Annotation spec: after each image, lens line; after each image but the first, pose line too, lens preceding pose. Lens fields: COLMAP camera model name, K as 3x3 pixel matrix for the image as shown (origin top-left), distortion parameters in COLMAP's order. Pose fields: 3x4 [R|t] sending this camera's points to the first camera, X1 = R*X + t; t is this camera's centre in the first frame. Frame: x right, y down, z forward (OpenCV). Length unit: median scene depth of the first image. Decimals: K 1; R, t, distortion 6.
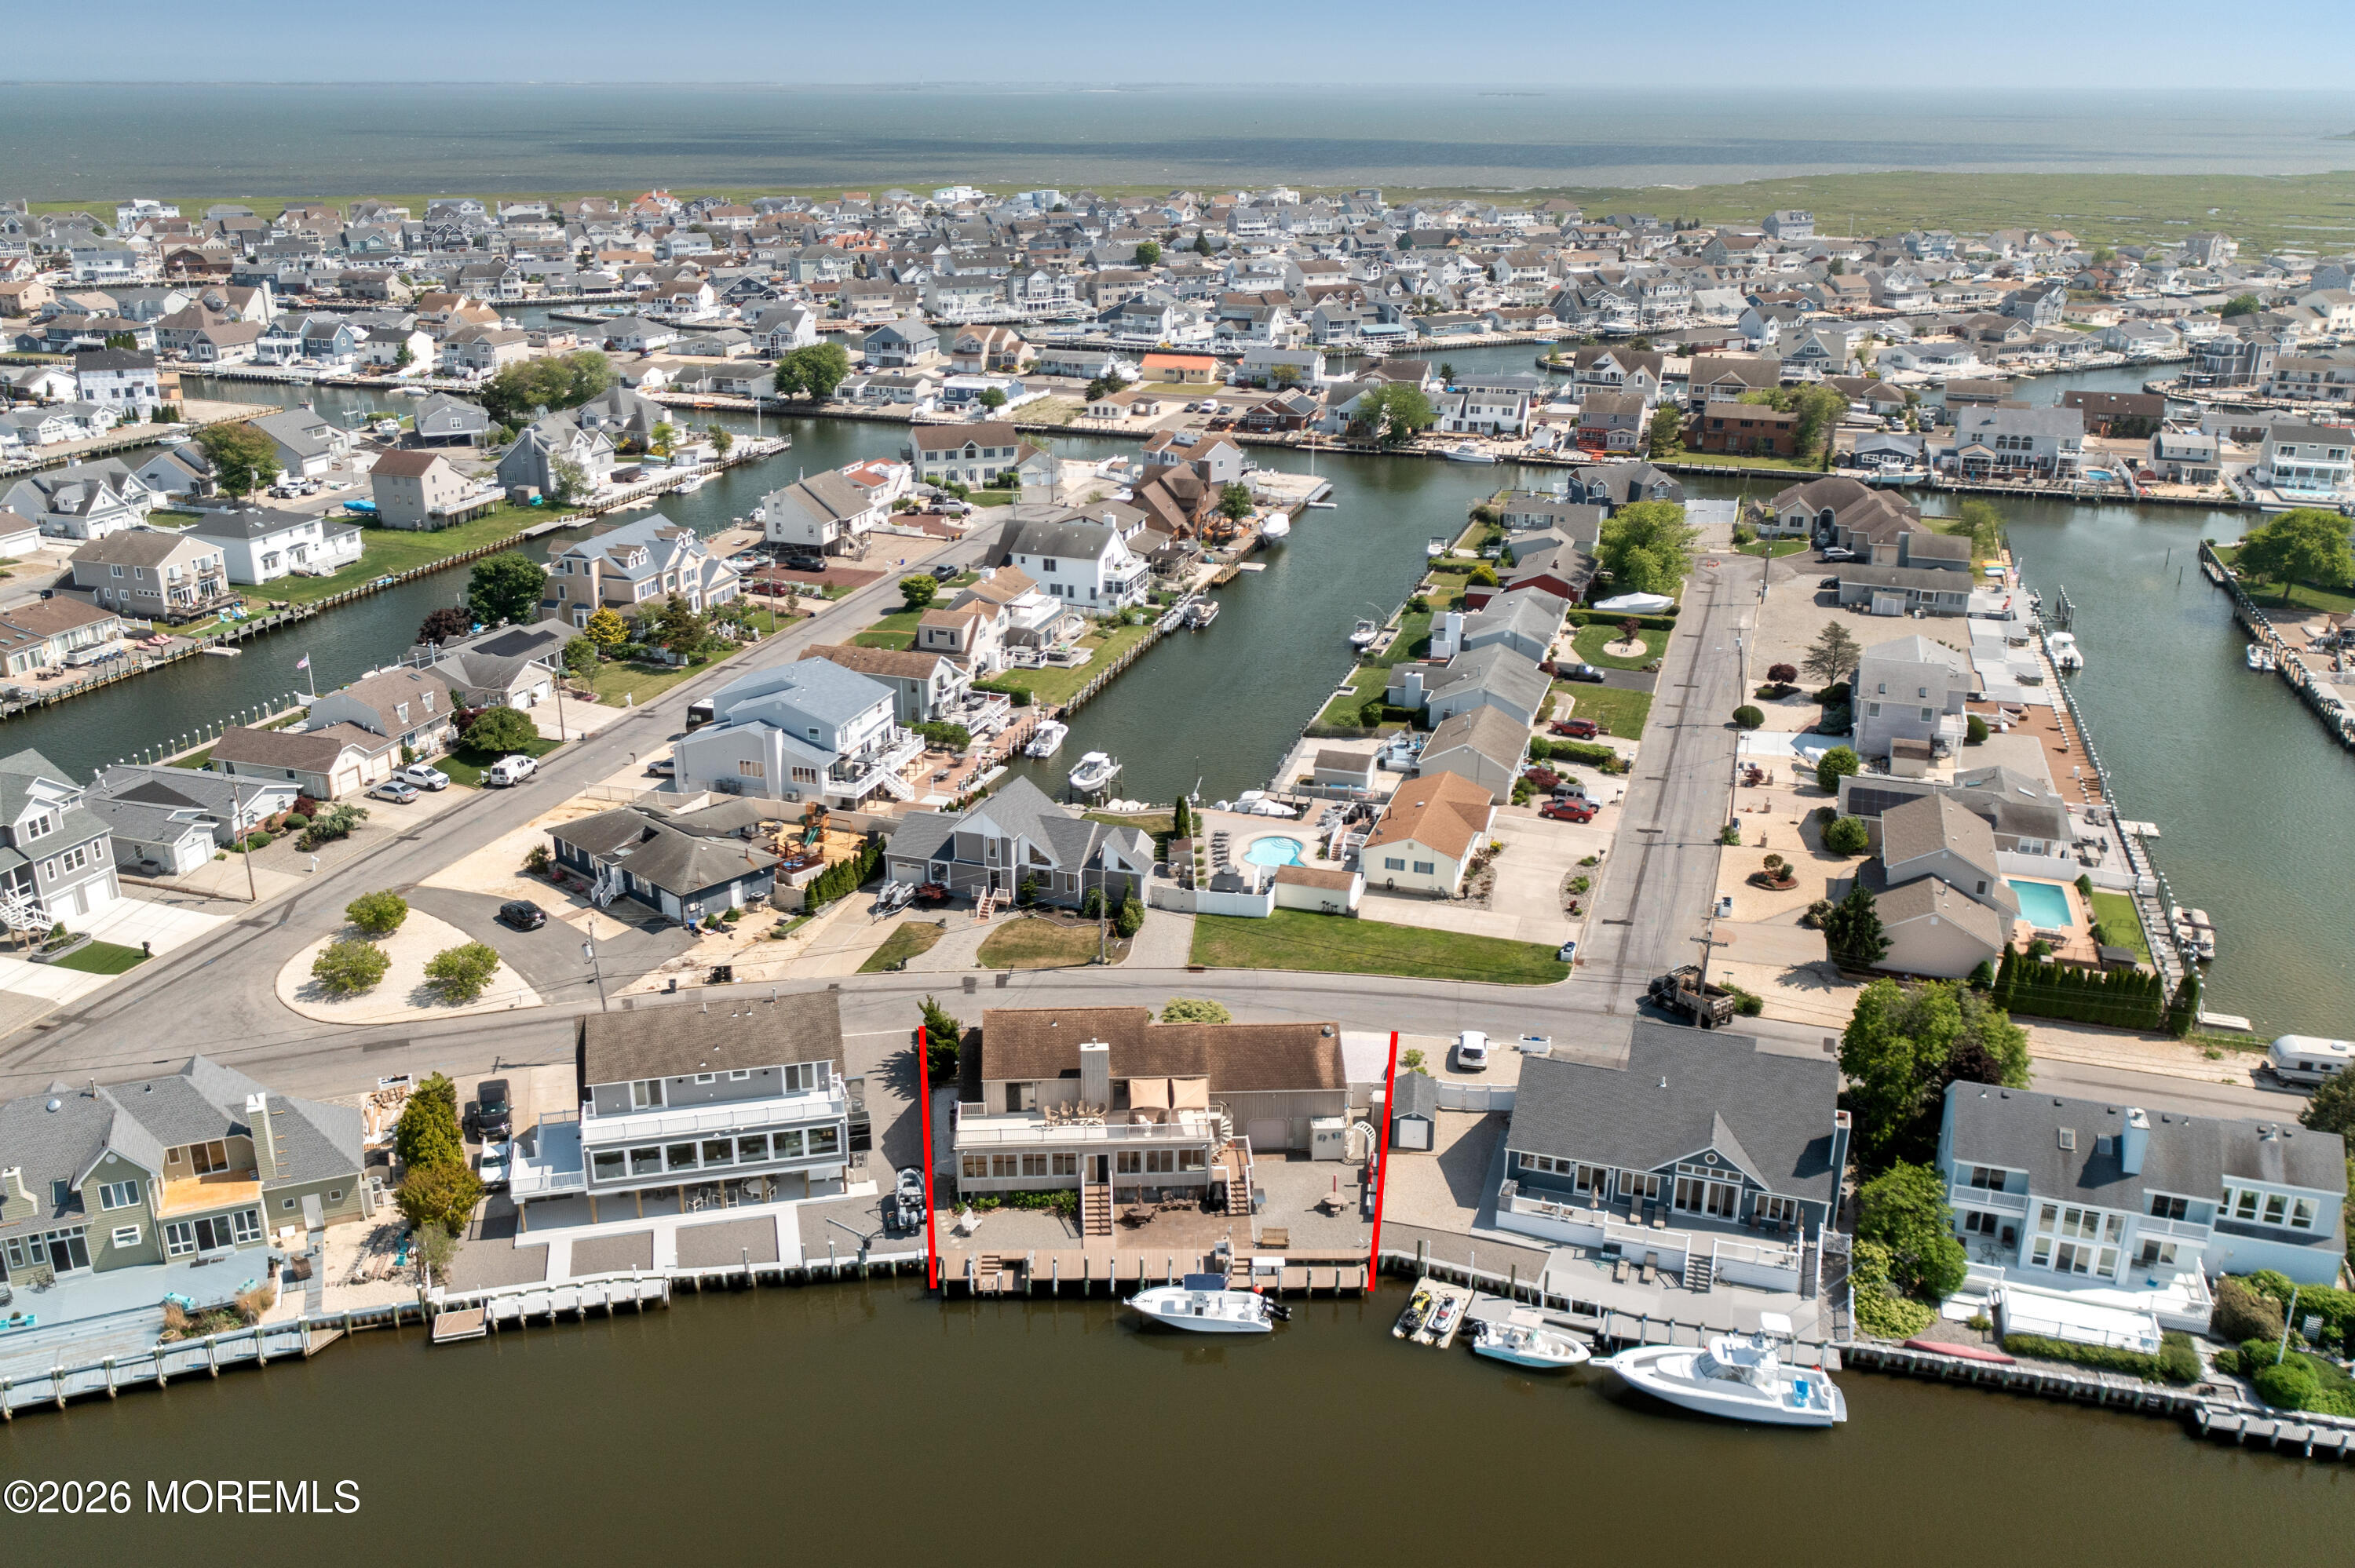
lens RADIAL K [[1924.8, 0, 1177.5], [0, 1924.8, 784.0], [0, 0, 1]] dist [0.003679, 0.003314]
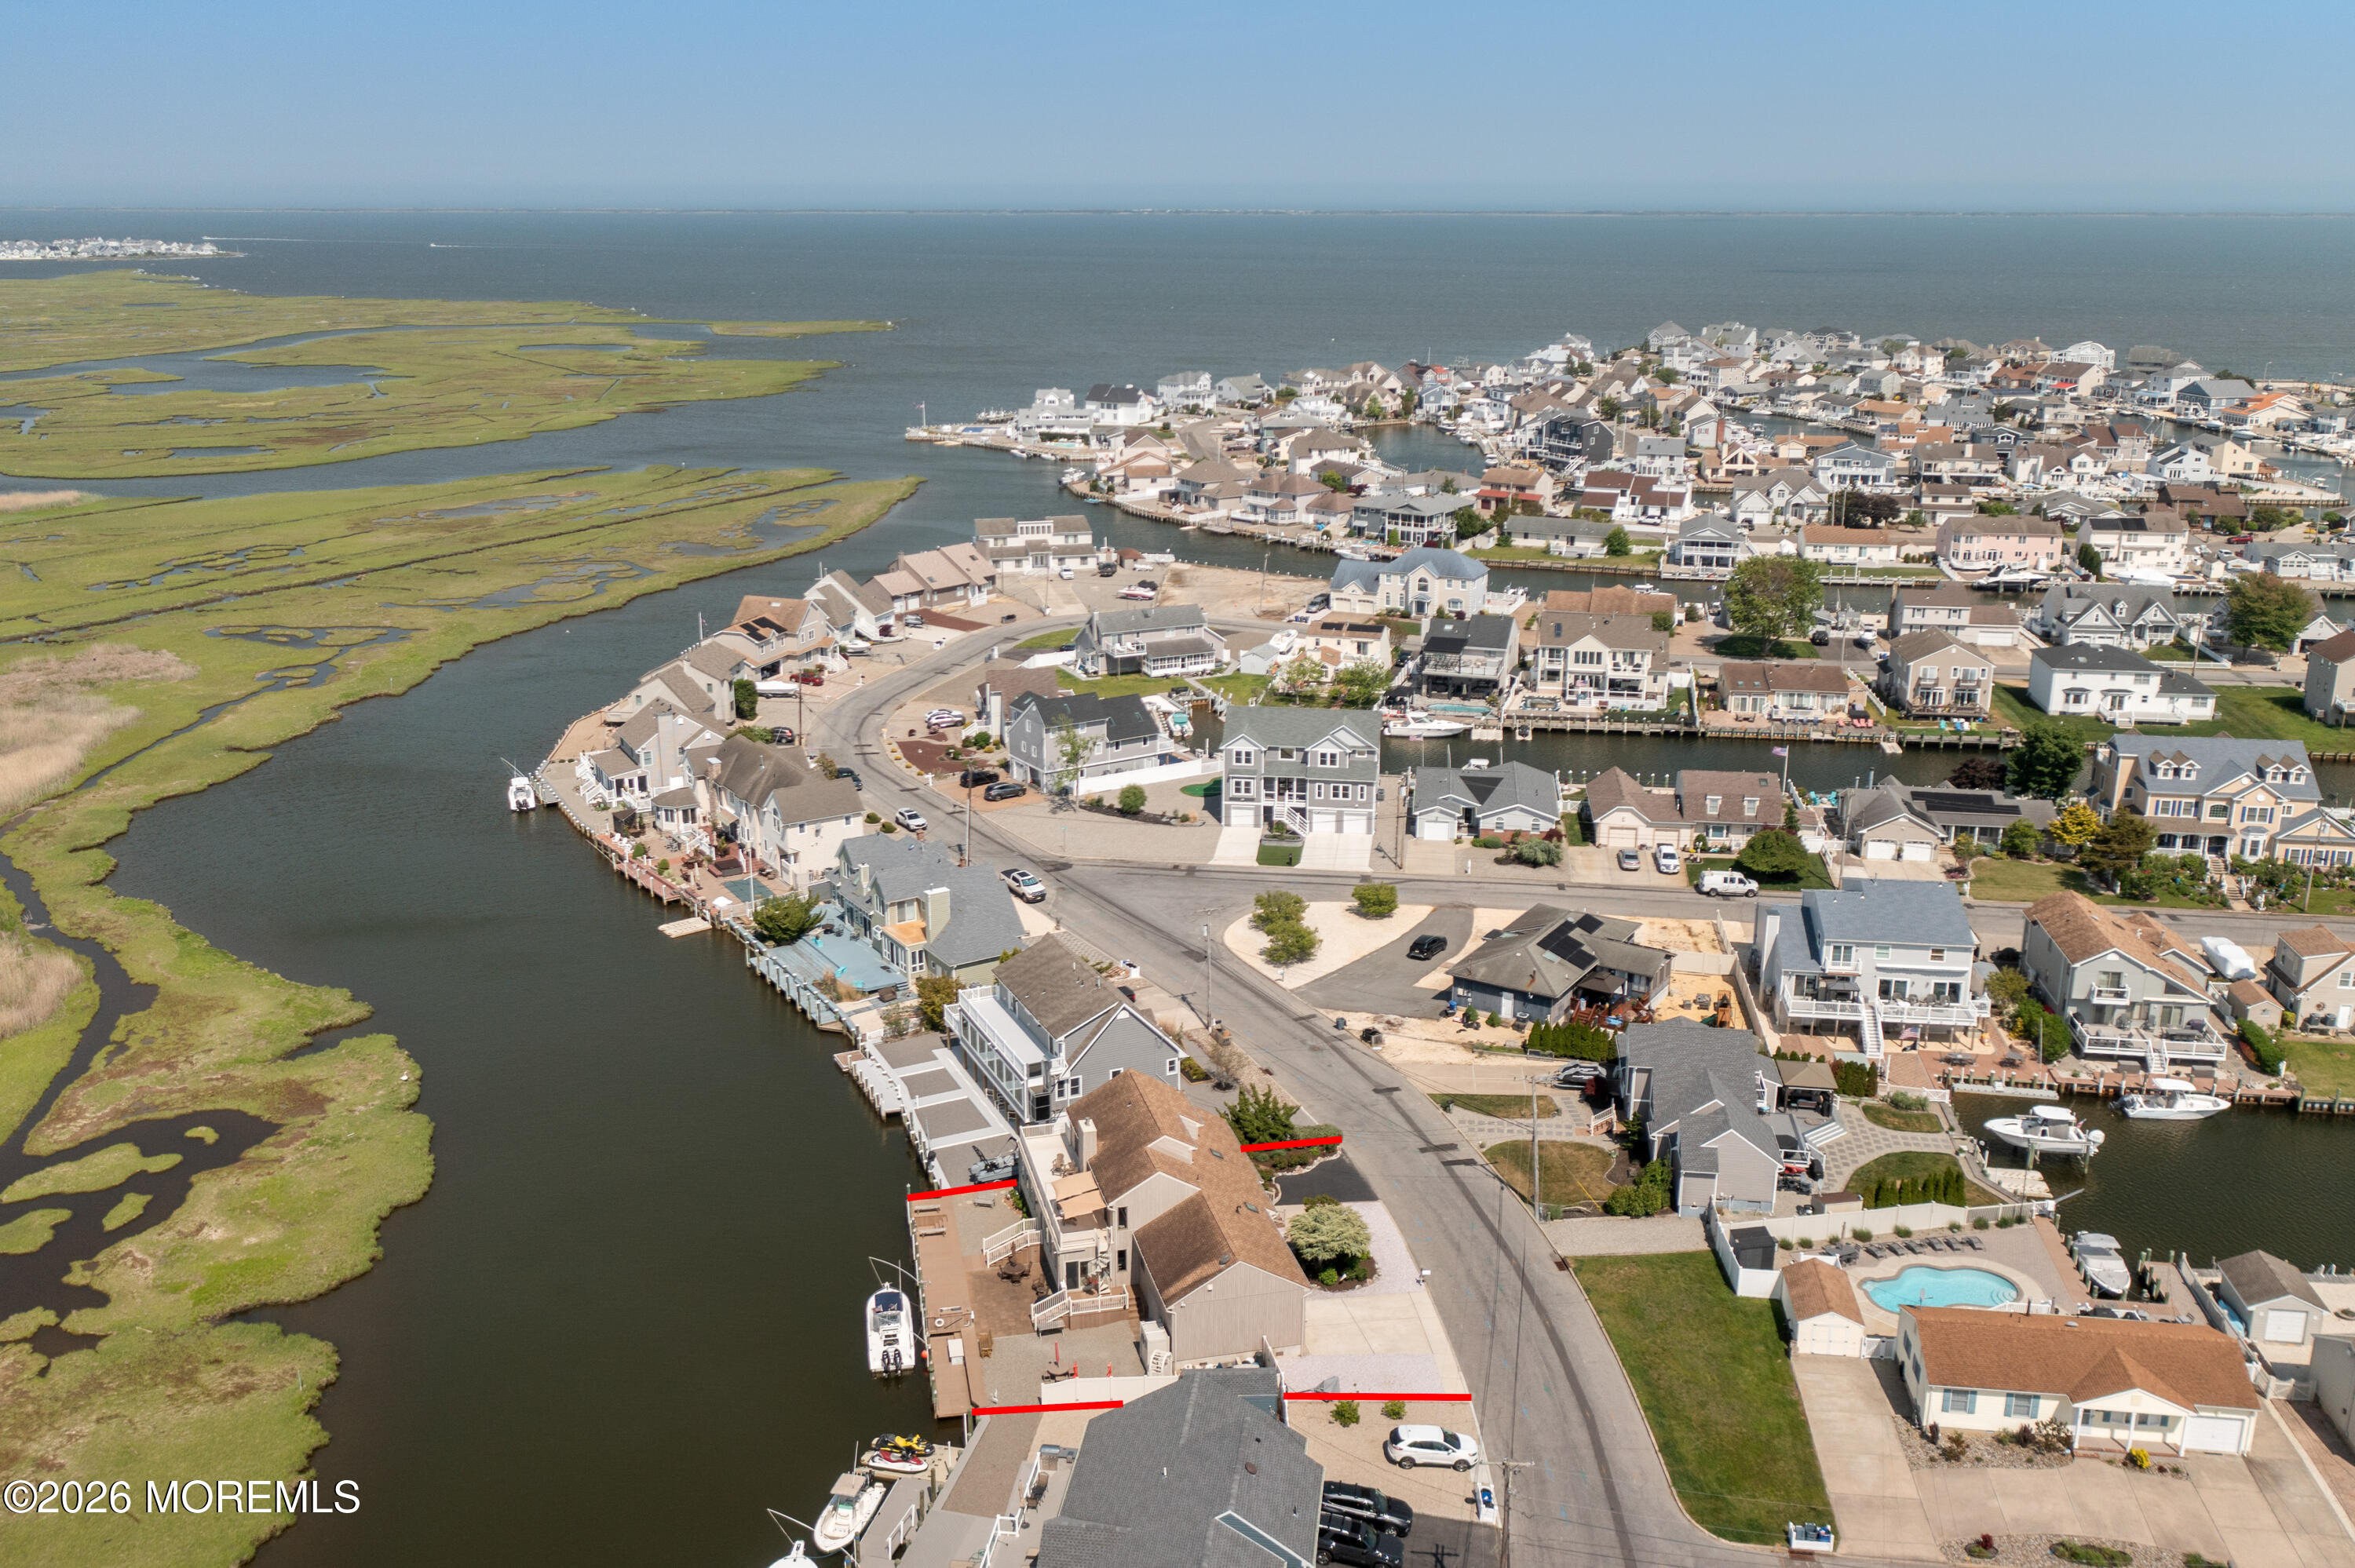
lens RADIAL K [[2001.9, 0, 1174.6], [0, 2001.9, 781.2], [0, 0, 1]] dist [-0.002293, -0.000688]
pose [[0.174754, 0.273028, -0.946001, 0.715592], [-0.340291, 0.918328, 0.202179, -0.207411], [0.923939, 0.286584, 0.253390, 0.531156]]
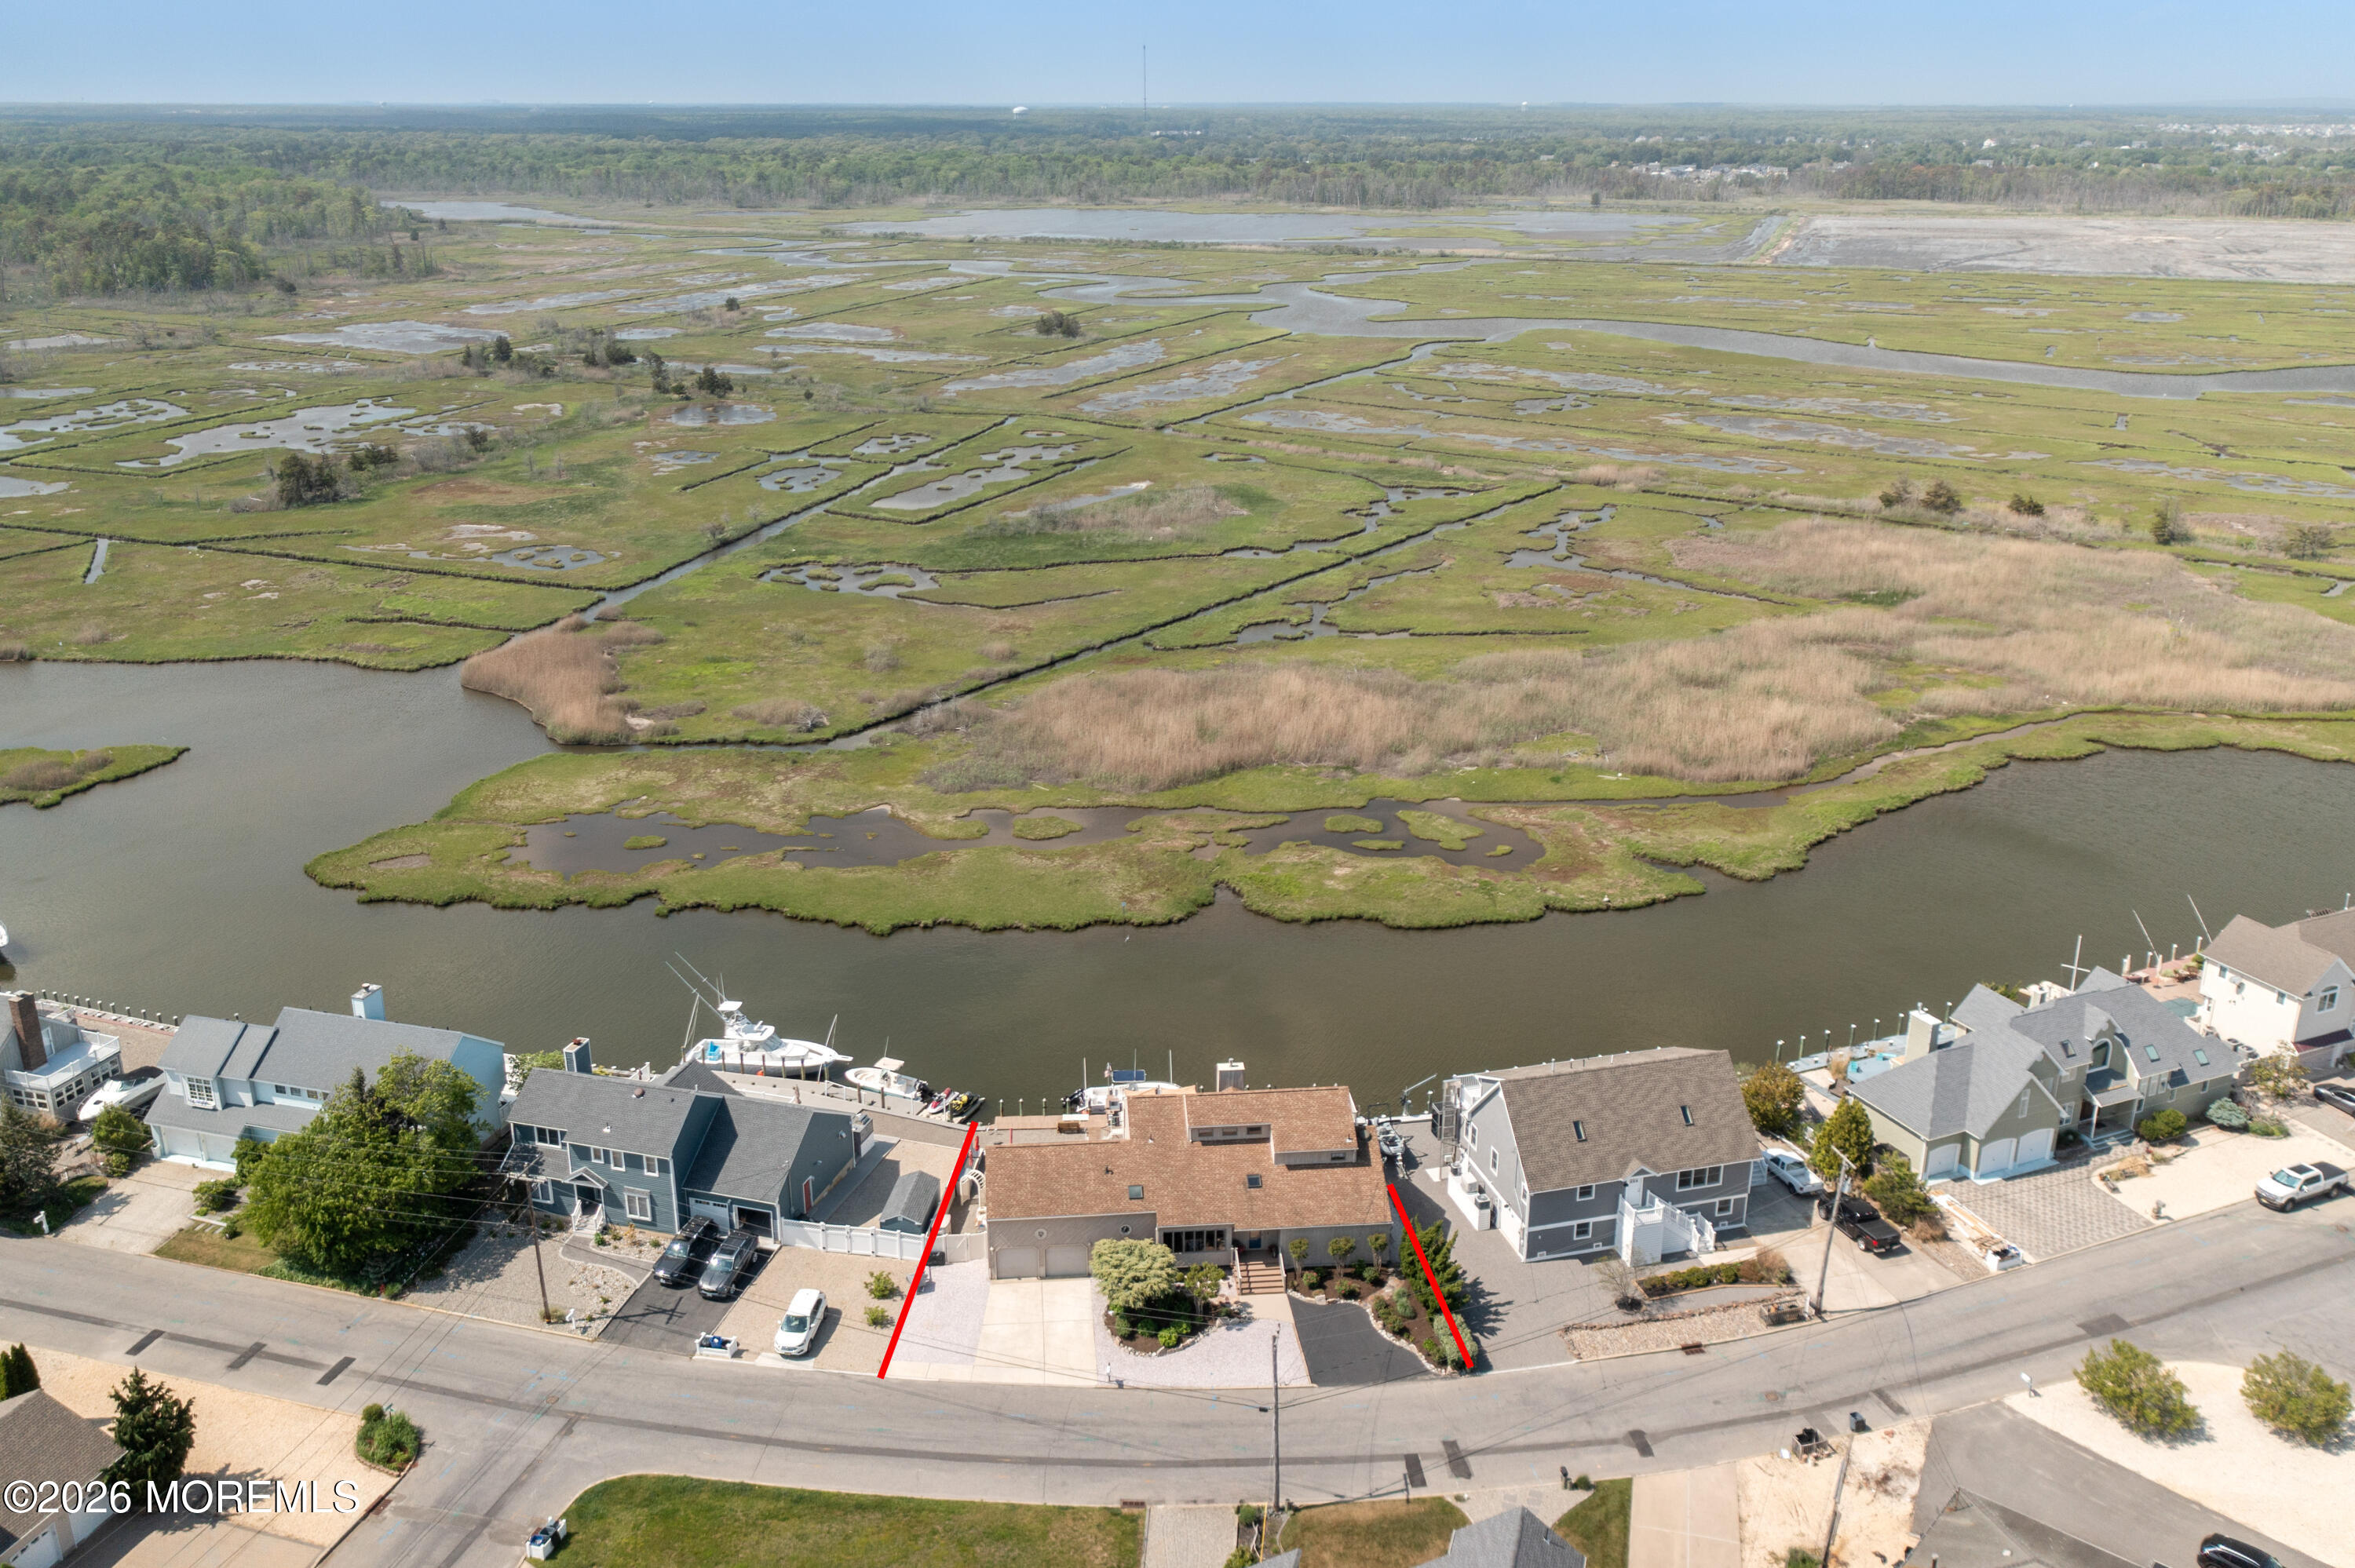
lens RADIAL K [[1933.1, 0, 1175.7], [0, 1933.1, 820.4], [0, 0, 1]] dist [0.003632, 0.003271]
pose [[-0.999615, 0.004509, -0.027365, 0.012455], [-0.014416, 0.758433, 0.651592, -0.486146], [0.023692, 0.651735, -0.758076, 1.278849]]
